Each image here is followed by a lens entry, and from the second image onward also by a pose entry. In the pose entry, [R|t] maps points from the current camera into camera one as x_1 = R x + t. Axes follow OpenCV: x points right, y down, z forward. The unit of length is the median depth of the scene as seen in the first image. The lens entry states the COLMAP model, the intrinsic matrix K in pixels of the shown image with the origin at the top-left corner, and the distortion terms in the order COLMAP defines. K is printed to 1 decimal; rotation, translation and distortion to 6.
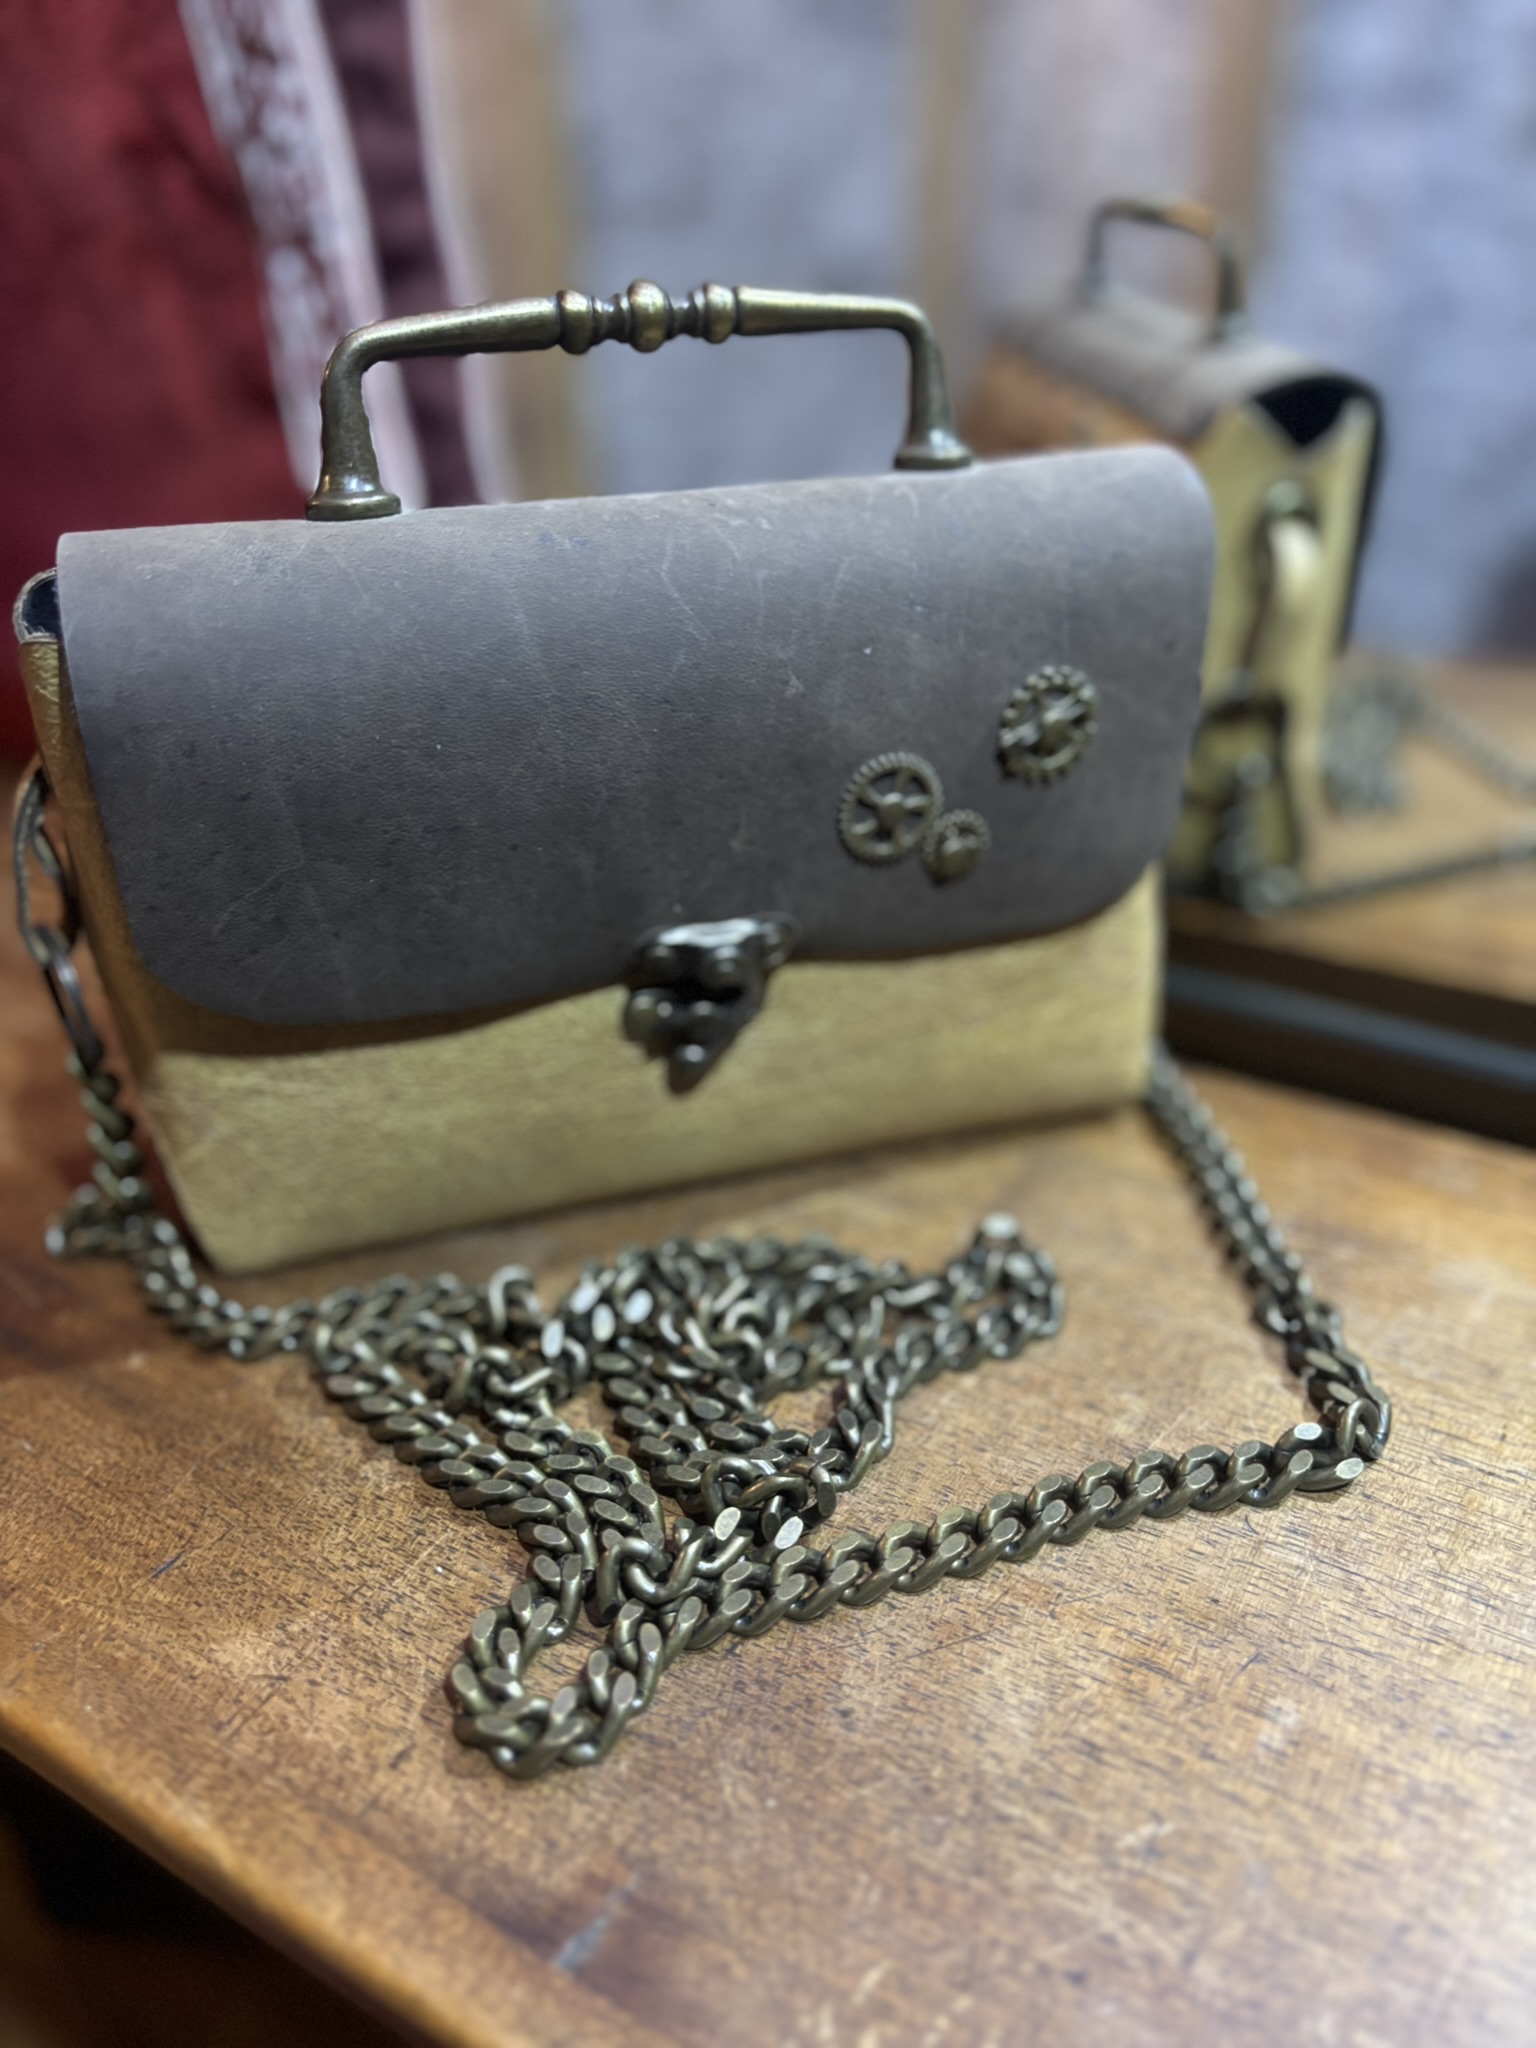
lens RADIAL K [[1567.0, 0, 768.6], [0, 1567.0, 1026.3], [0, 0, 1]] dist [-0.007139, 0.006868]
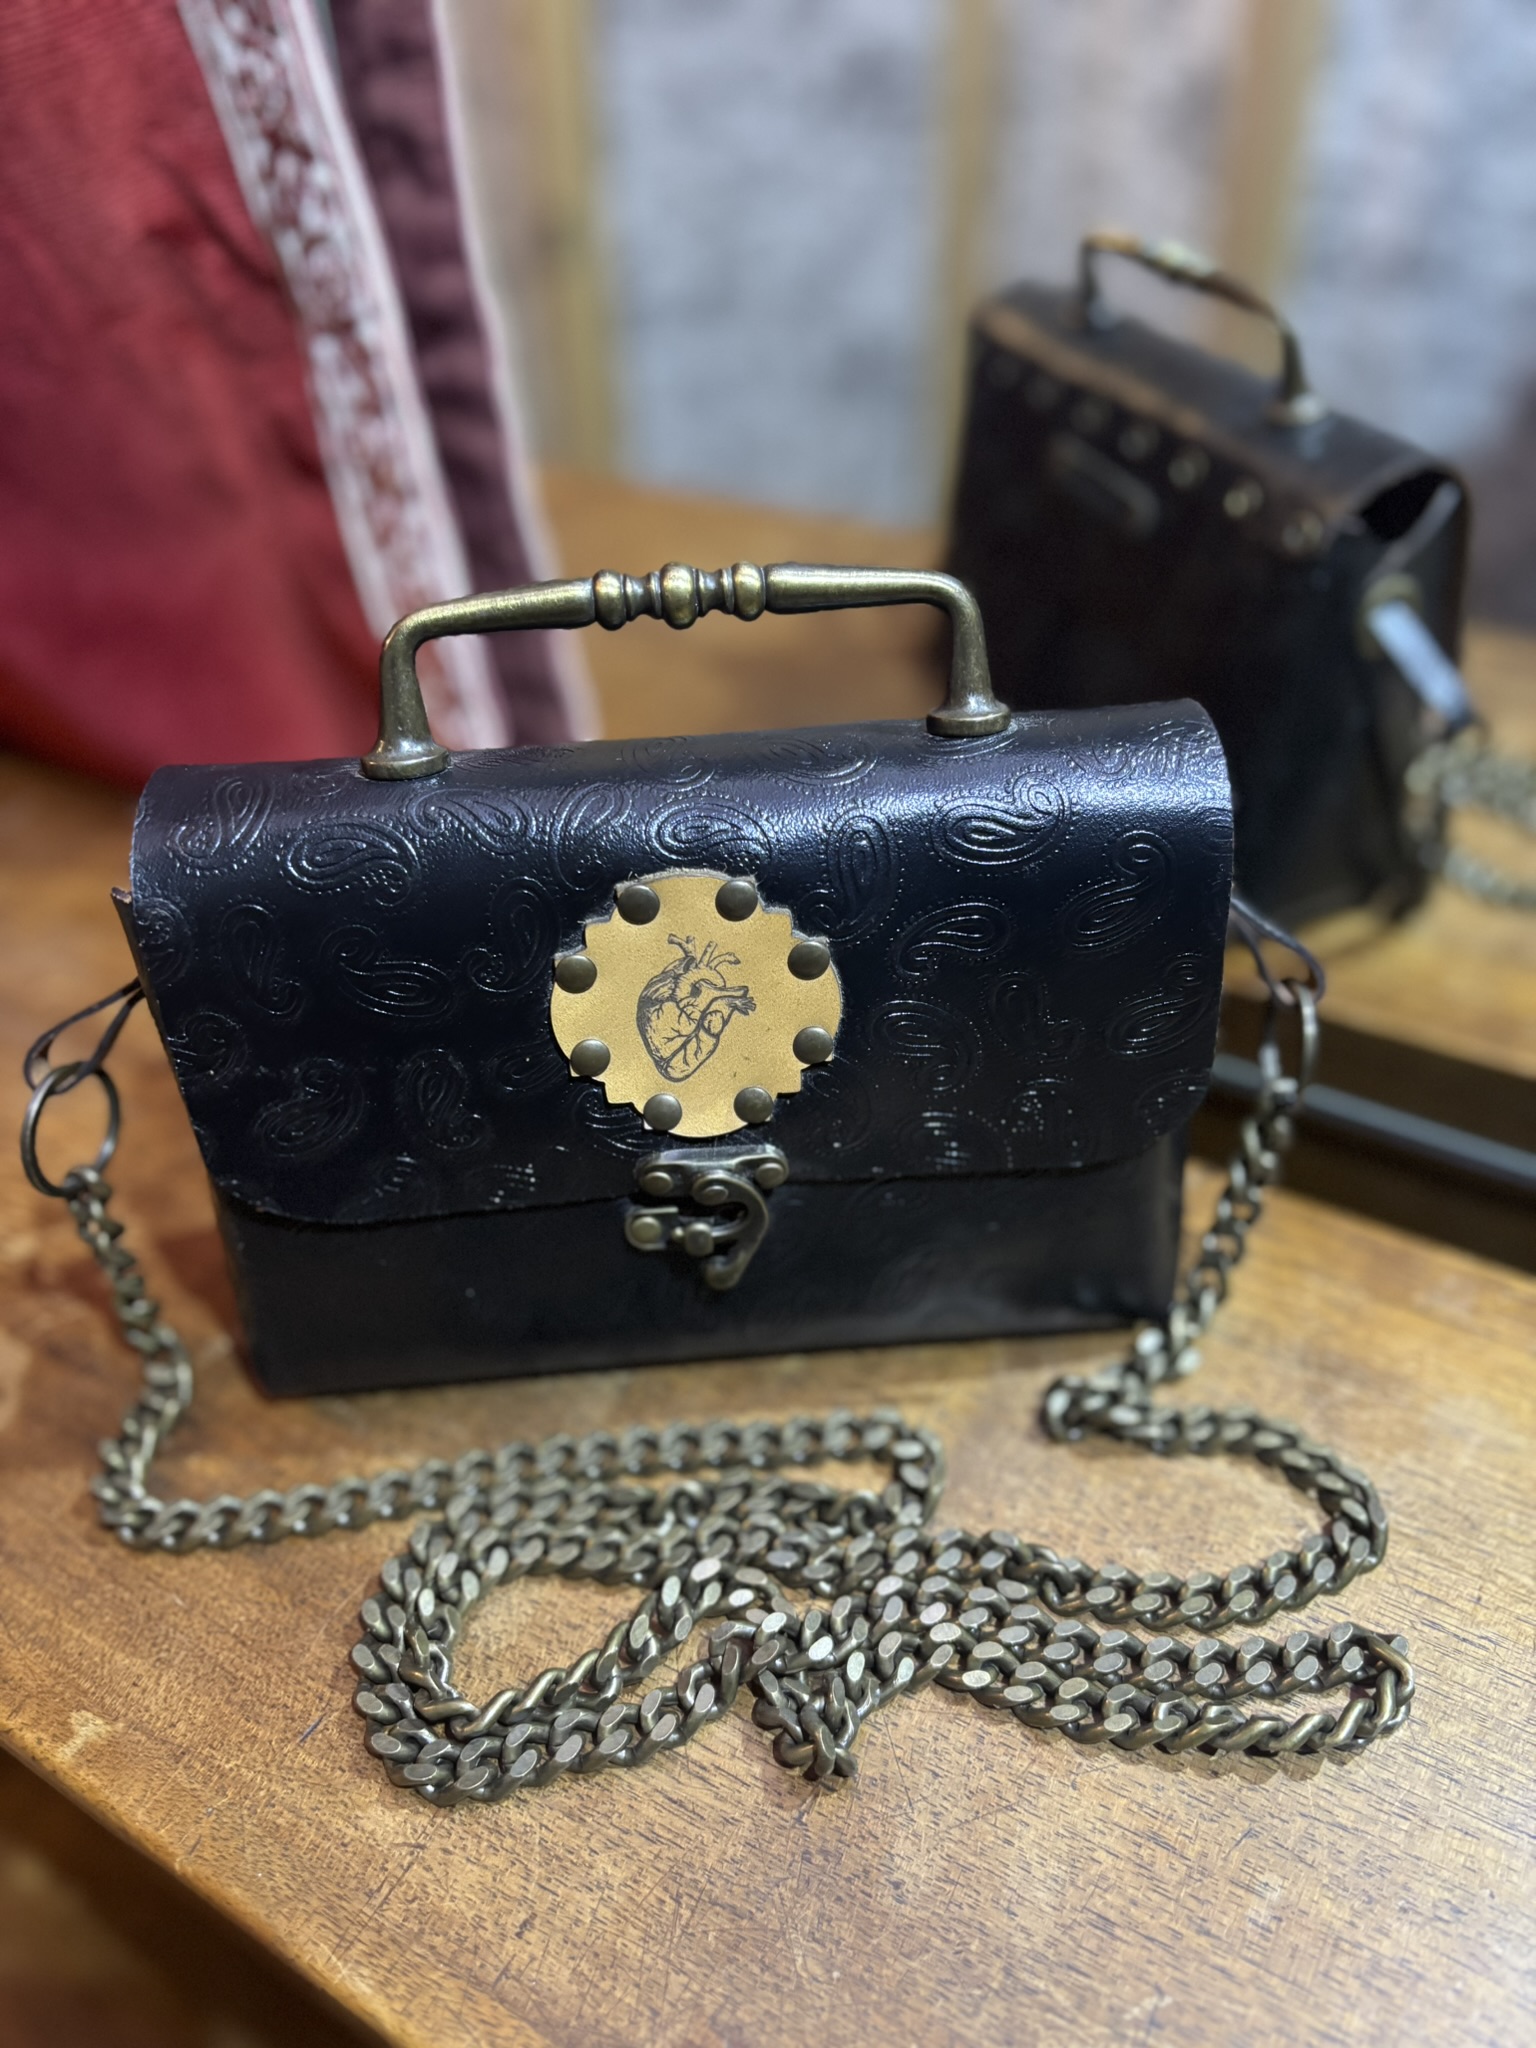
lens RADIAL K [[1555.6, 0, 763.0], [0, 1555.6, 1012.4], [0, 0, 1]] dist [0.058503, -0.092855]
pose [[0.999689, -0.009925, -0.022875, -0.016126], [0.012856, 0.991199, 0.131751, -0.327440], [0.021366, -0.132004, 0.991019, -0.079144]]
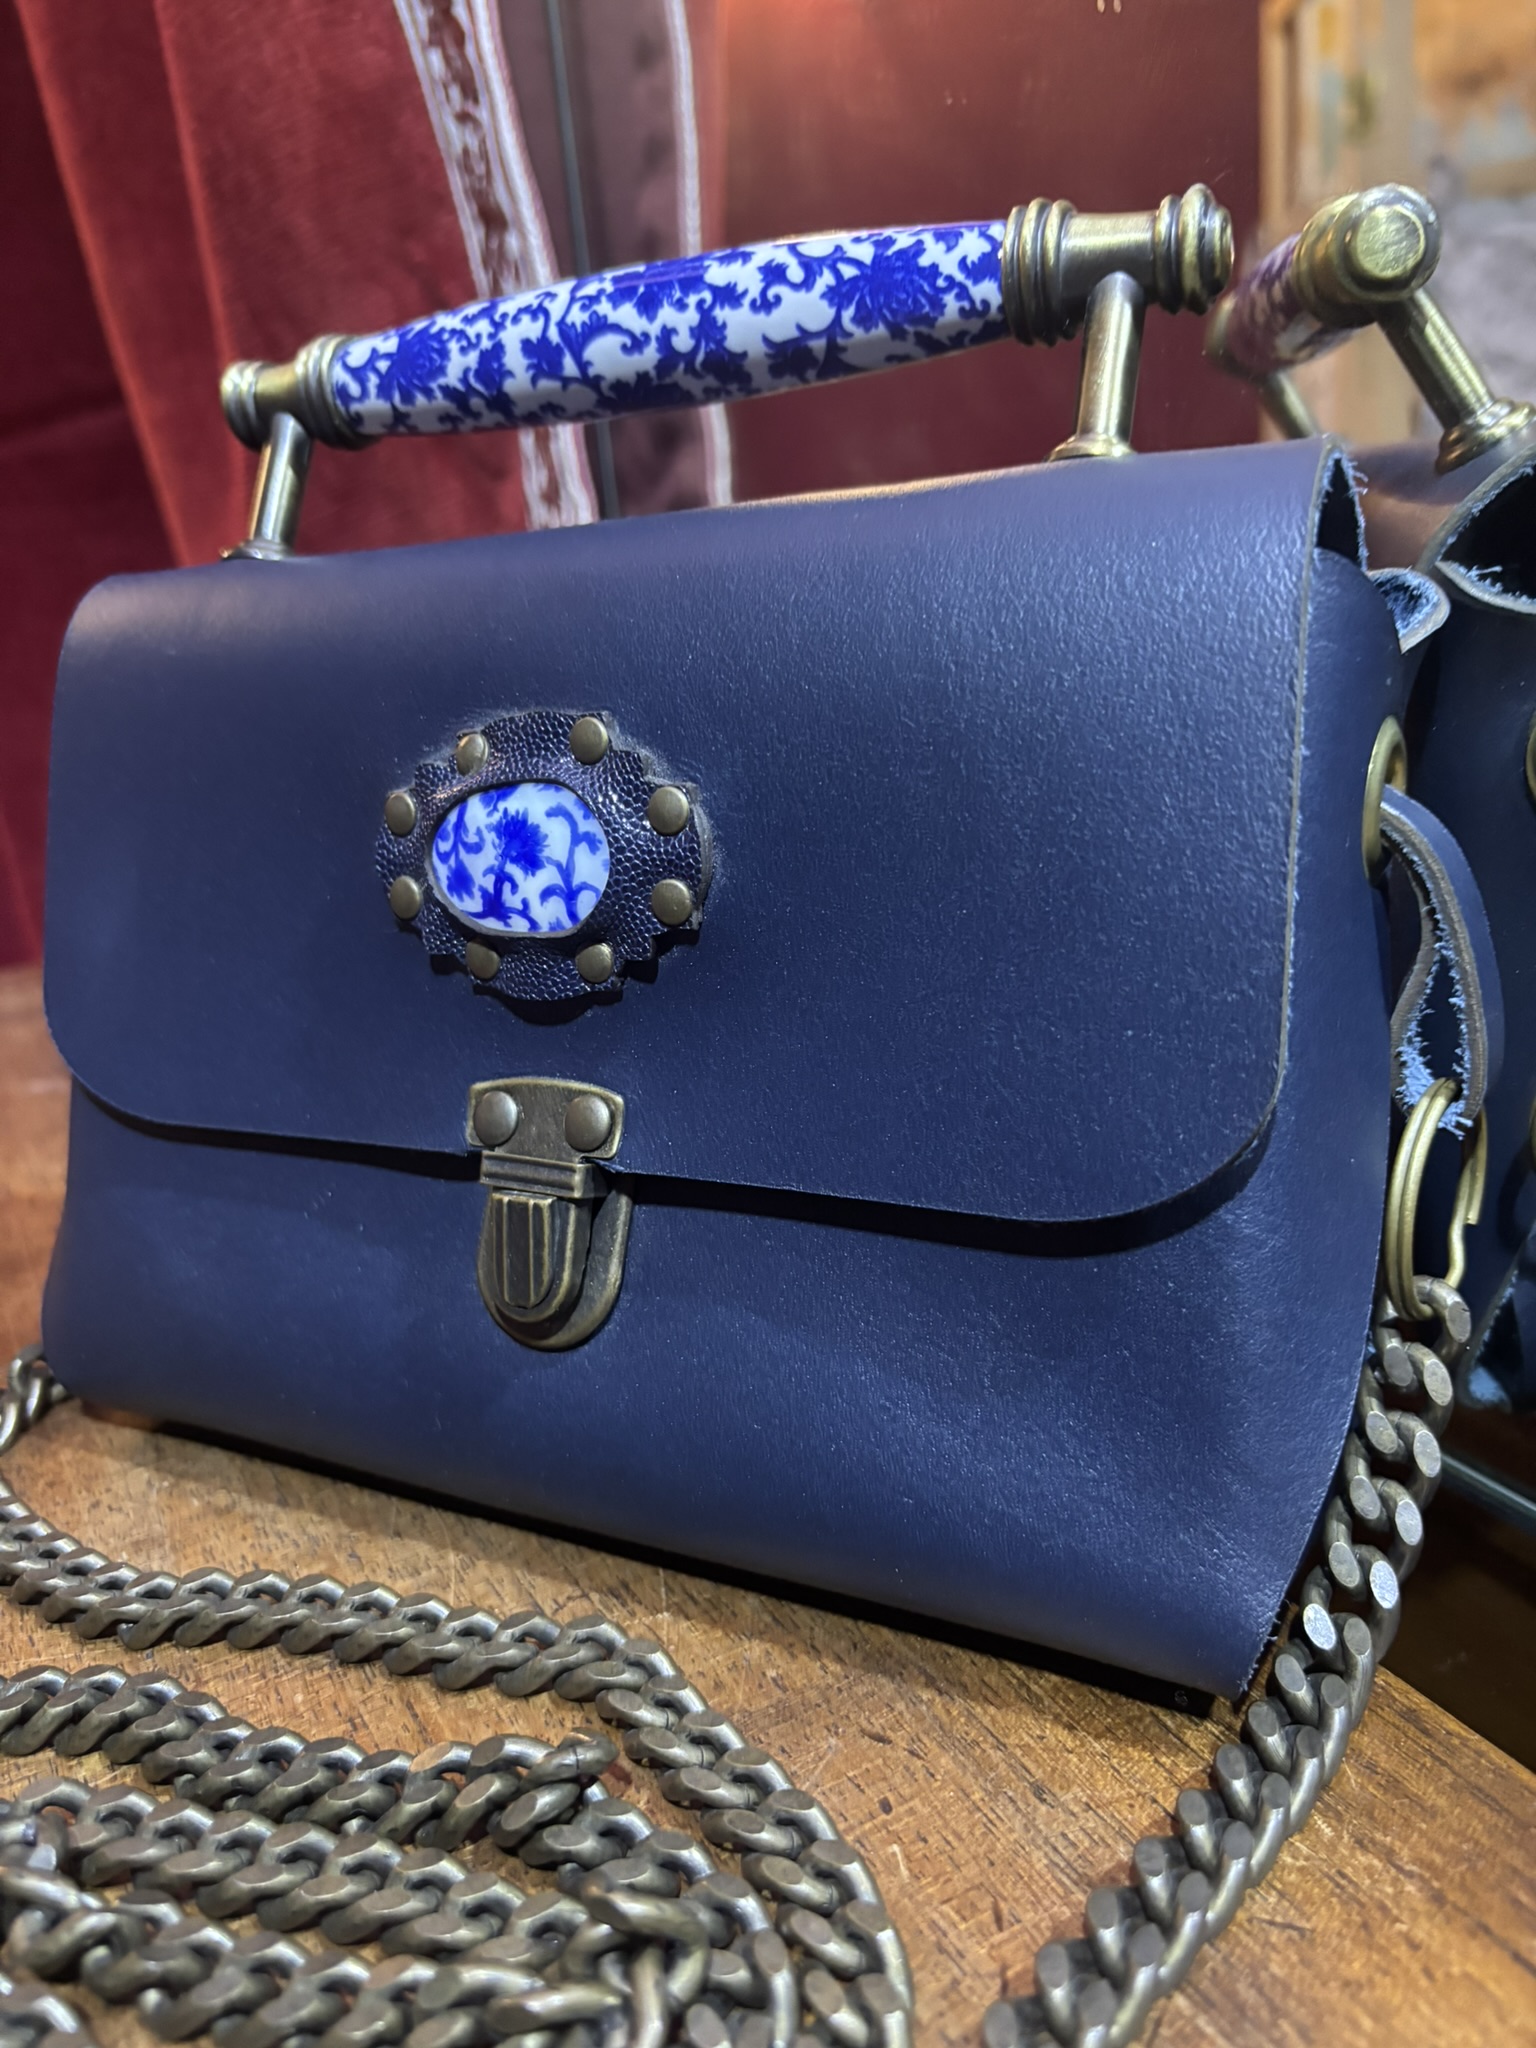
lens RADIAL K [[1585.1, 0, 760.0], [0, 1585.1, 1022.8], [0, 0, 1]] dist [0.030545, -0.072869]
pose [[0.852085, 0.100707, -0.513623, 0.560204], [-0.196169, 0.971232, -0.135007, -0.078929], [0.485251, 0.215794, 0.847328, 0.571362]]
